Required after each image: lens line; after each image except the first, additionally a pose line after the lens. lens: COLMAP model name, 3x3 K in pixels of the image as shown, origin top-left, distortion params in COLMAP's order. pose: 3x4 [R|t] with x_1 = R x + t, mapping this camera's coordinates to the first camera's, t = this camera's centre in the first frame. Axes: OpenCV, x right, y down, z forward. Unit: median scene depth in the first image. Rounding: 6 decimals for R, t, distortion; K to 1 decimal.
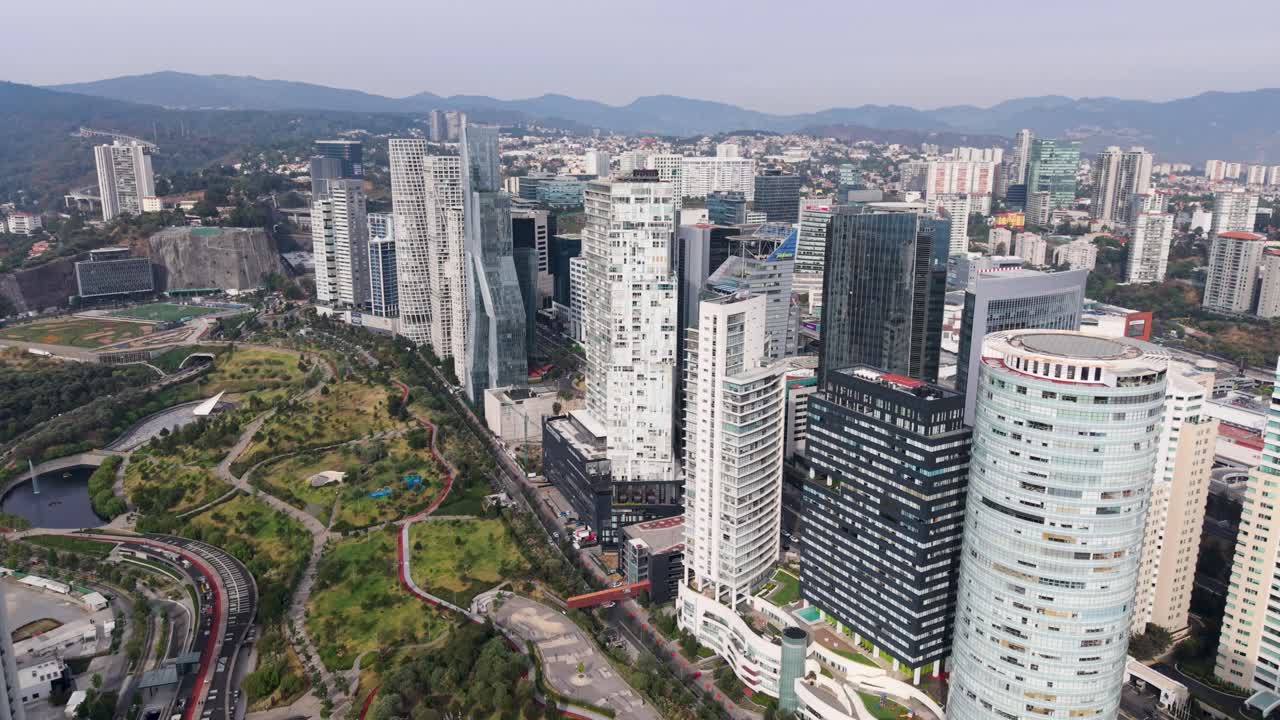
lens RADIAL K [[910.9, 0, 640.0], [0, 910.9, 360.0], [0, 0, 1]] dist [0.093571, -0.140388]
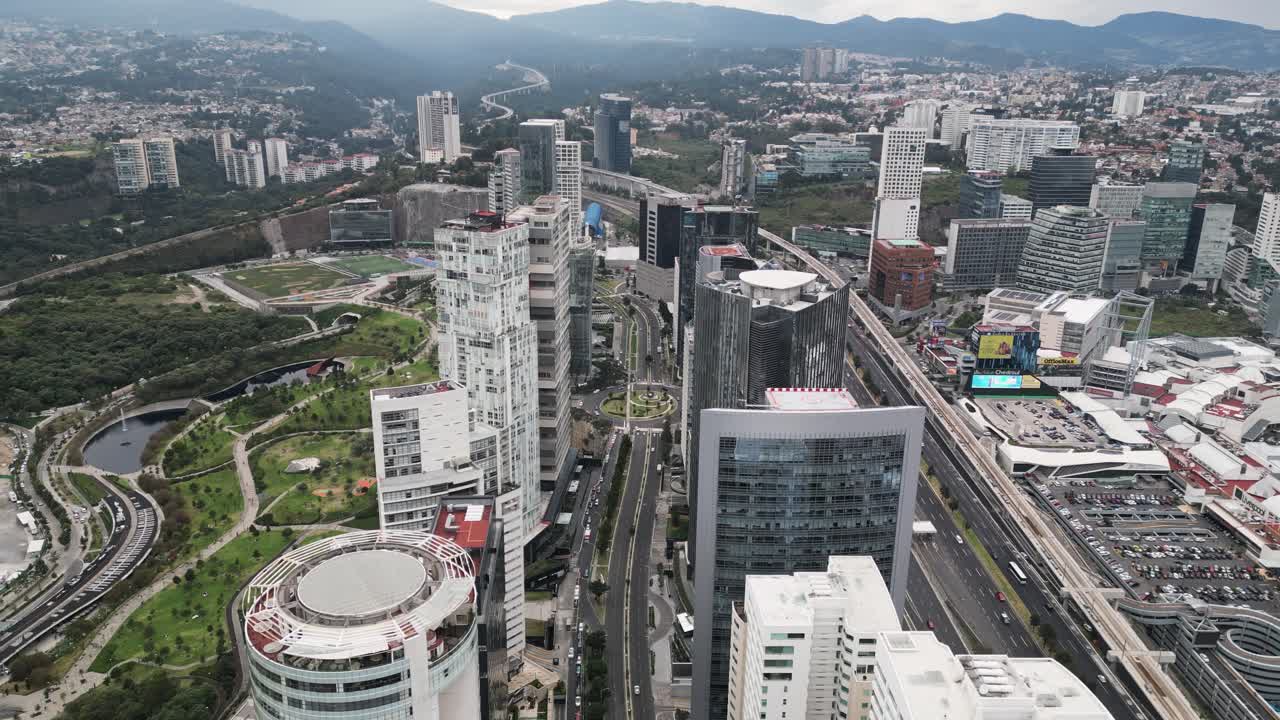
lens RADIAL K [[941.1, 0, 640.0], [0, 941.1, 360.0], [0, 0, 1]] dist [0.059024, -0.046252]
pose [[0.898754, 0.141230, -0.415085, 0.485658], [-0.112937, 0.989326, 0.092078, -0.148460], [0.423659, -0.035877, 0.905111, 0.191943]]
